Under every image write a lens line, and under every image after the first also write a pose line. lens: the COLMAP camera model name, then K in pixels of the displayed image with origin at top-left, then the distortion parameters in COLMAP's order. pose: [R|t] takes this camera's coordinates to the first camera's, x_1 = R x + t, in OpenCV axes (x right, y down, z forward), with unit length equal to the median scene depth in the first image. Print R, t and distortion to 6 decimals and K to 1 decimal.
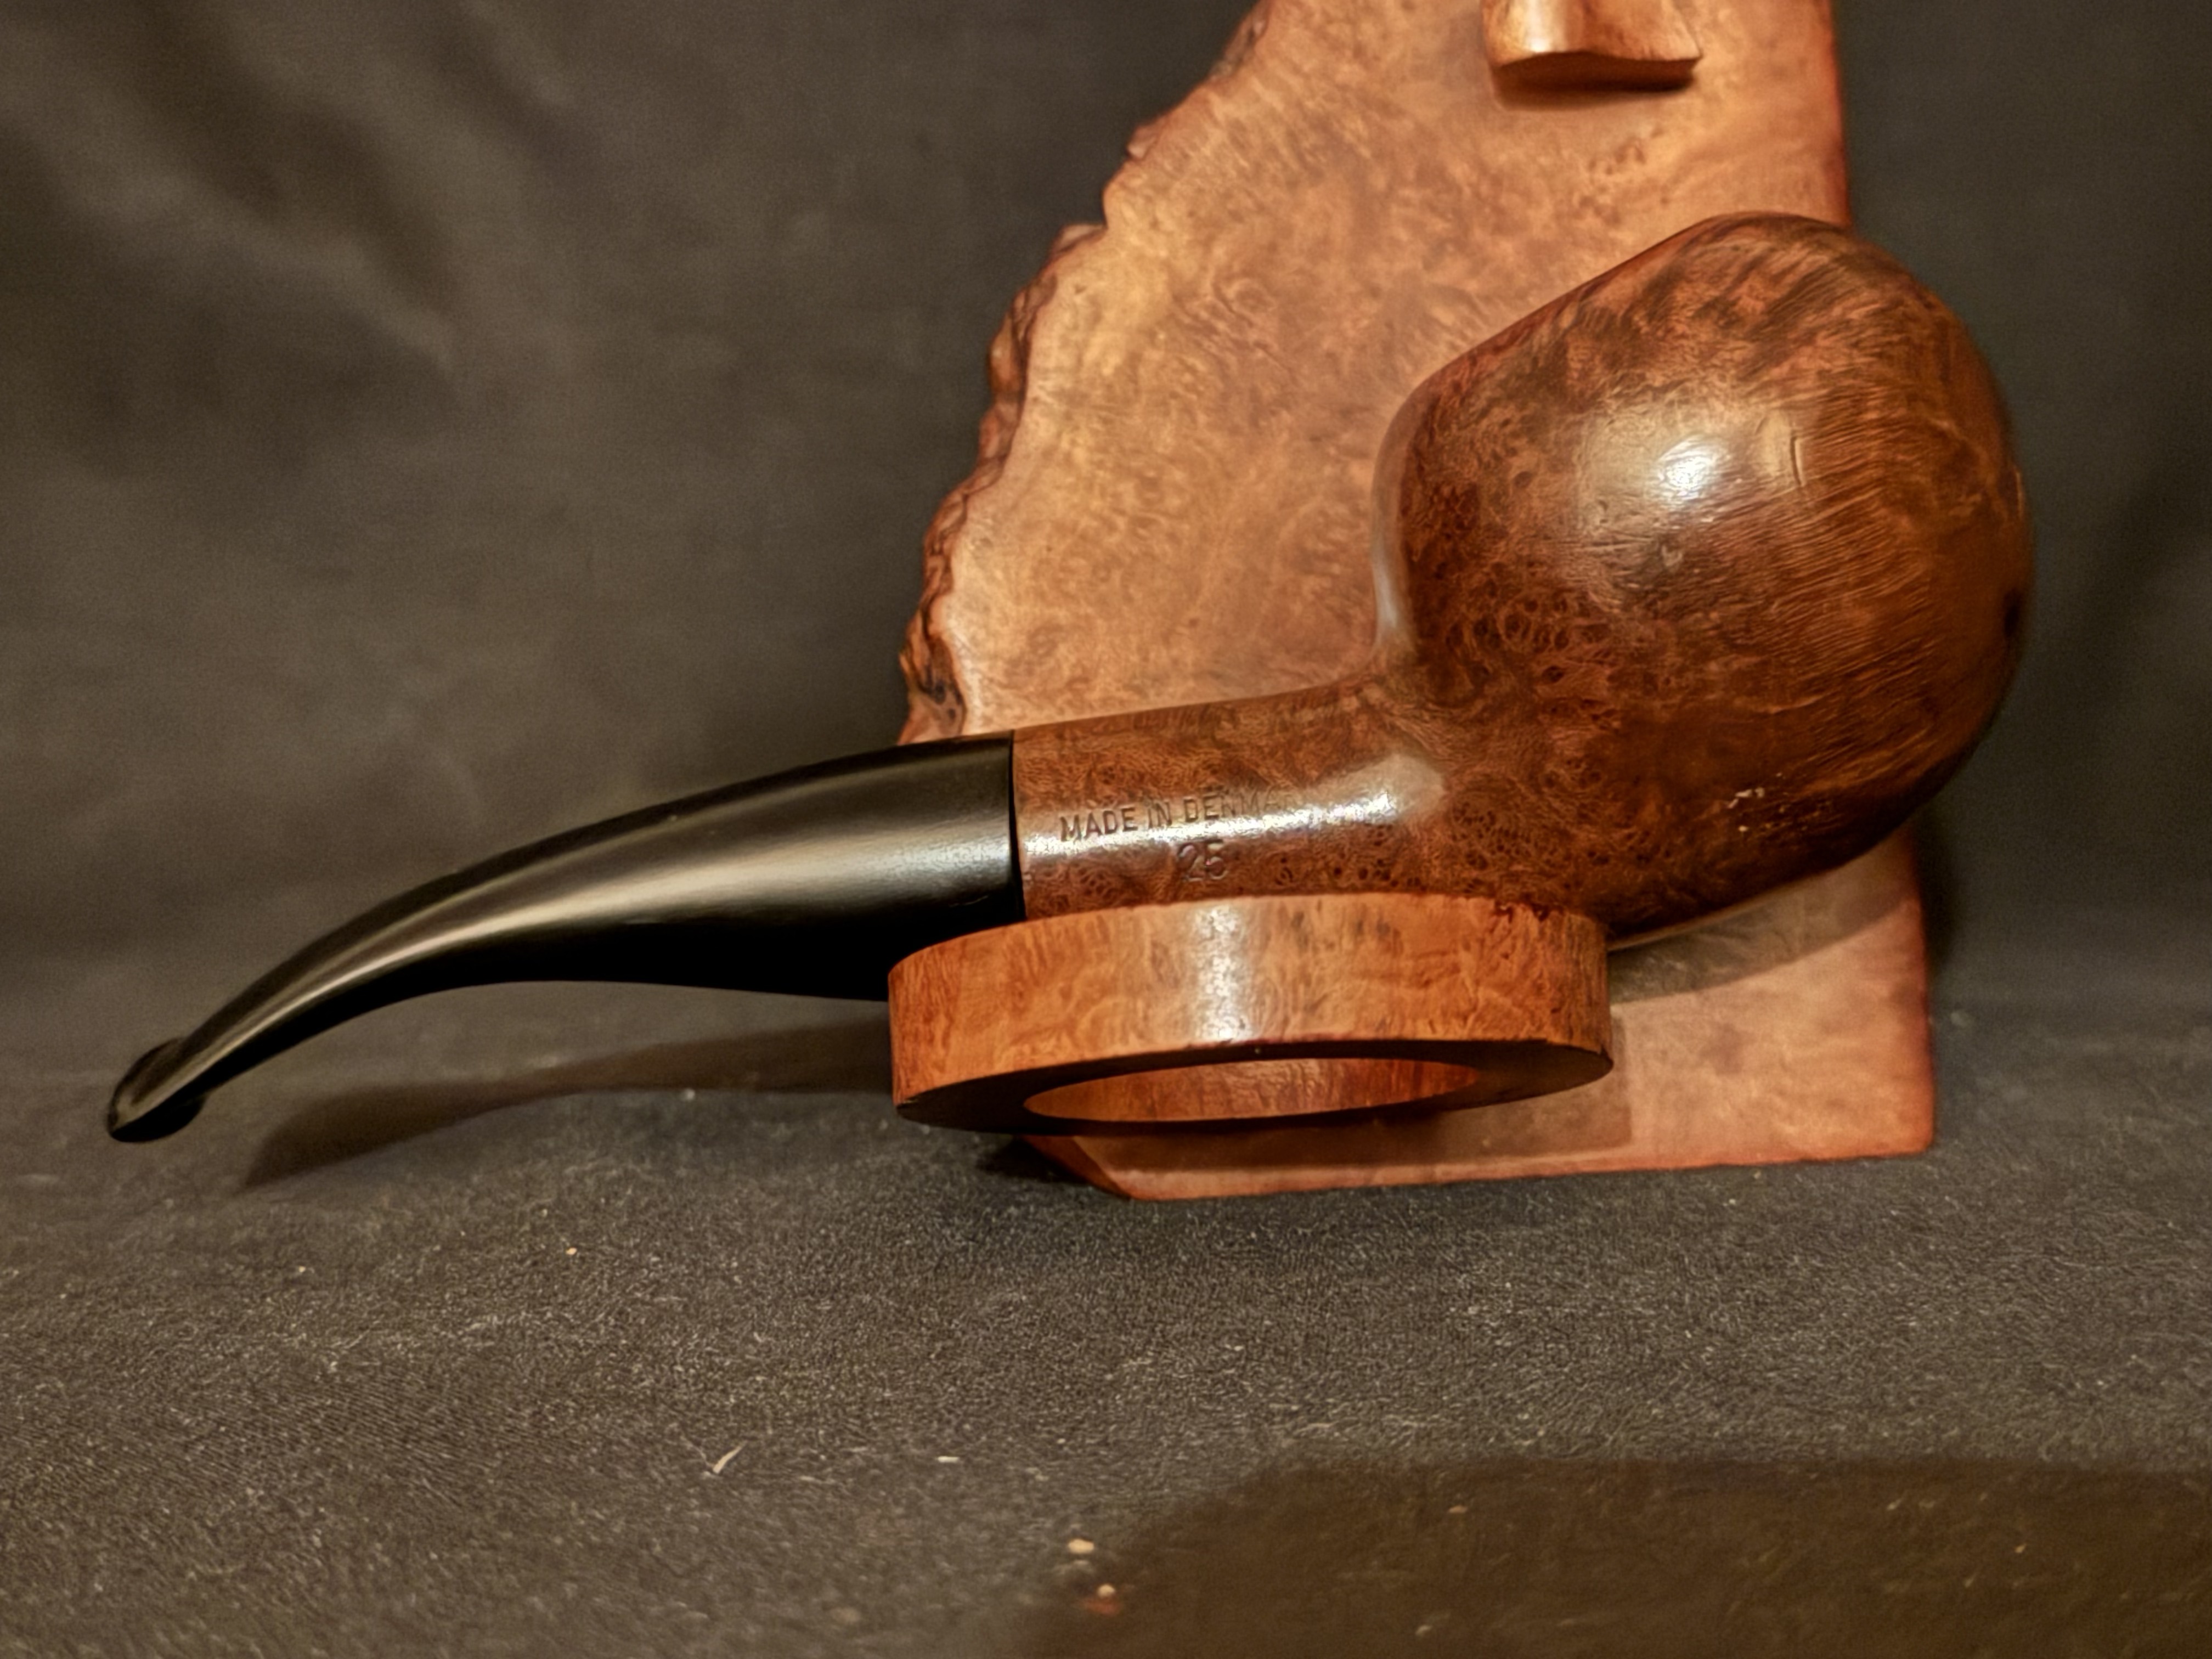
lens RADIAL K [[3504.5, 0, 1106.0], [0, 3504.5, 829.5], [0, 0, 1]] dist [0.138166, 0.057526]
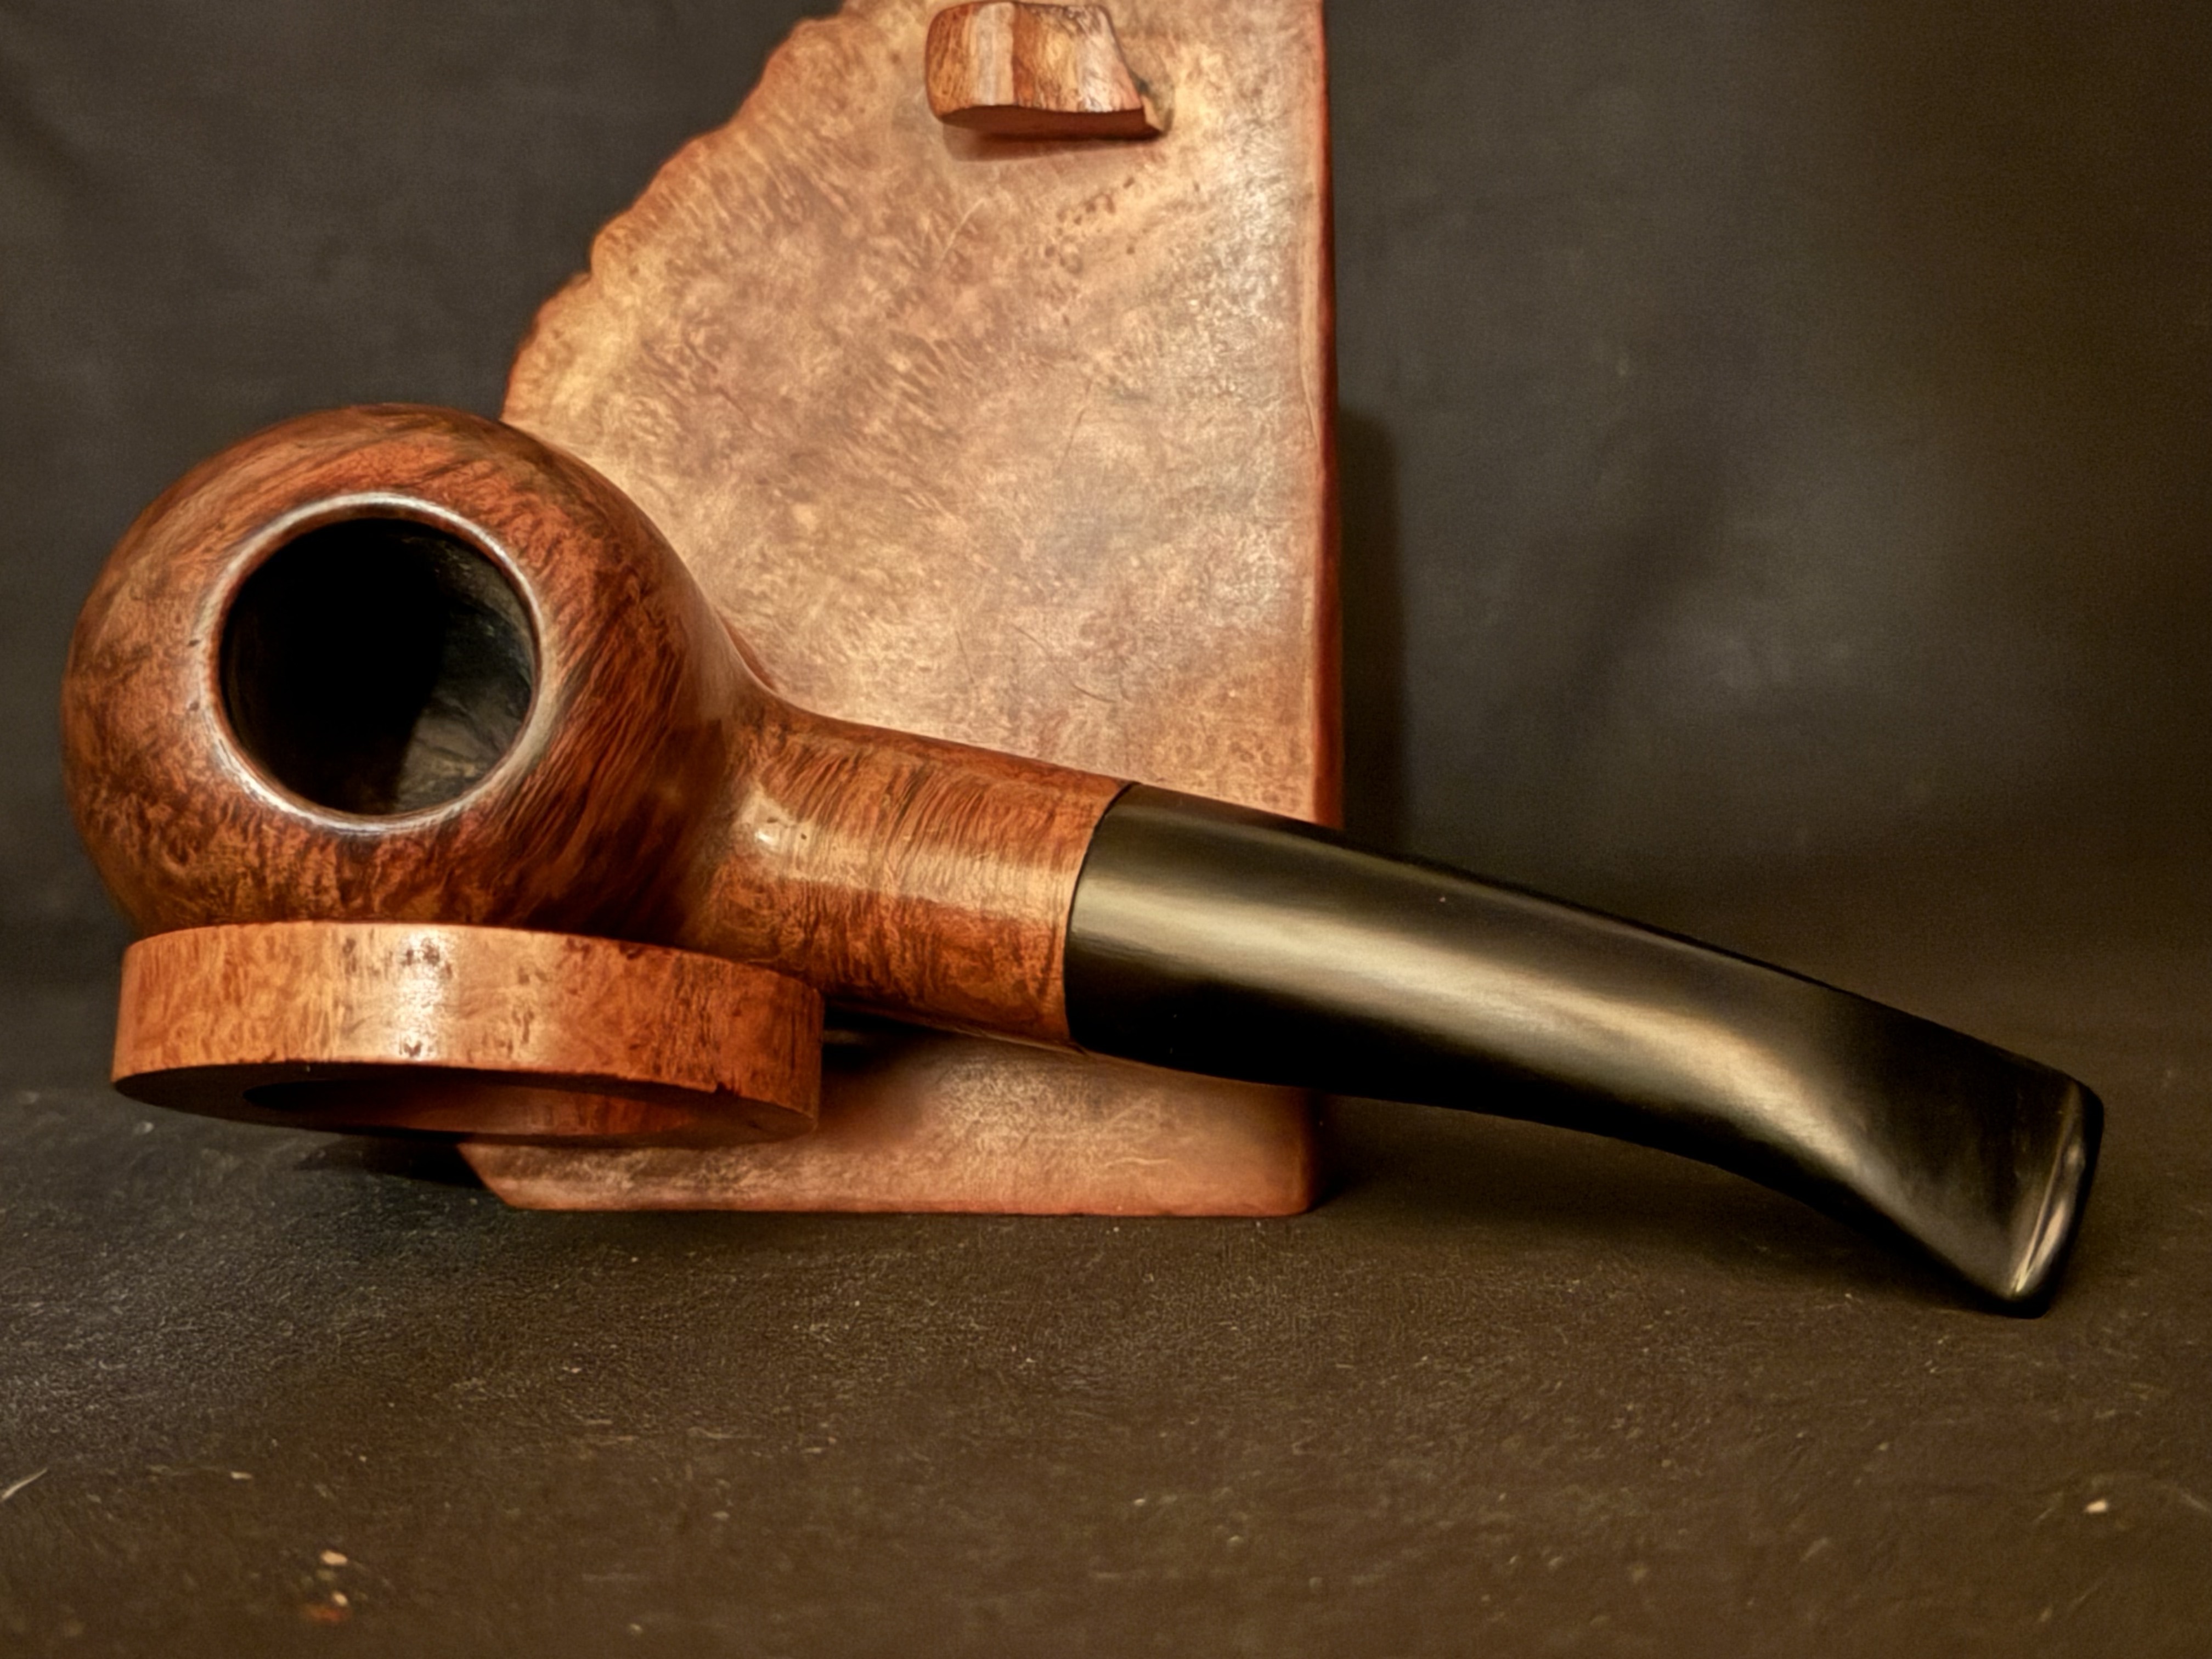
lens RADIAL K [[3504.5, 0, 1106.0], [0, 3504.5, 829.5], [0, 0, 1]] dist [0.138166, 0.057526]
pose [[0.957533, 0.042743, -0.285137, 0.453388], [-0.043130, 0.999057, 0.004924, -0.019013], [0.285079, 0.007583, 0.958474, 0.044107]]
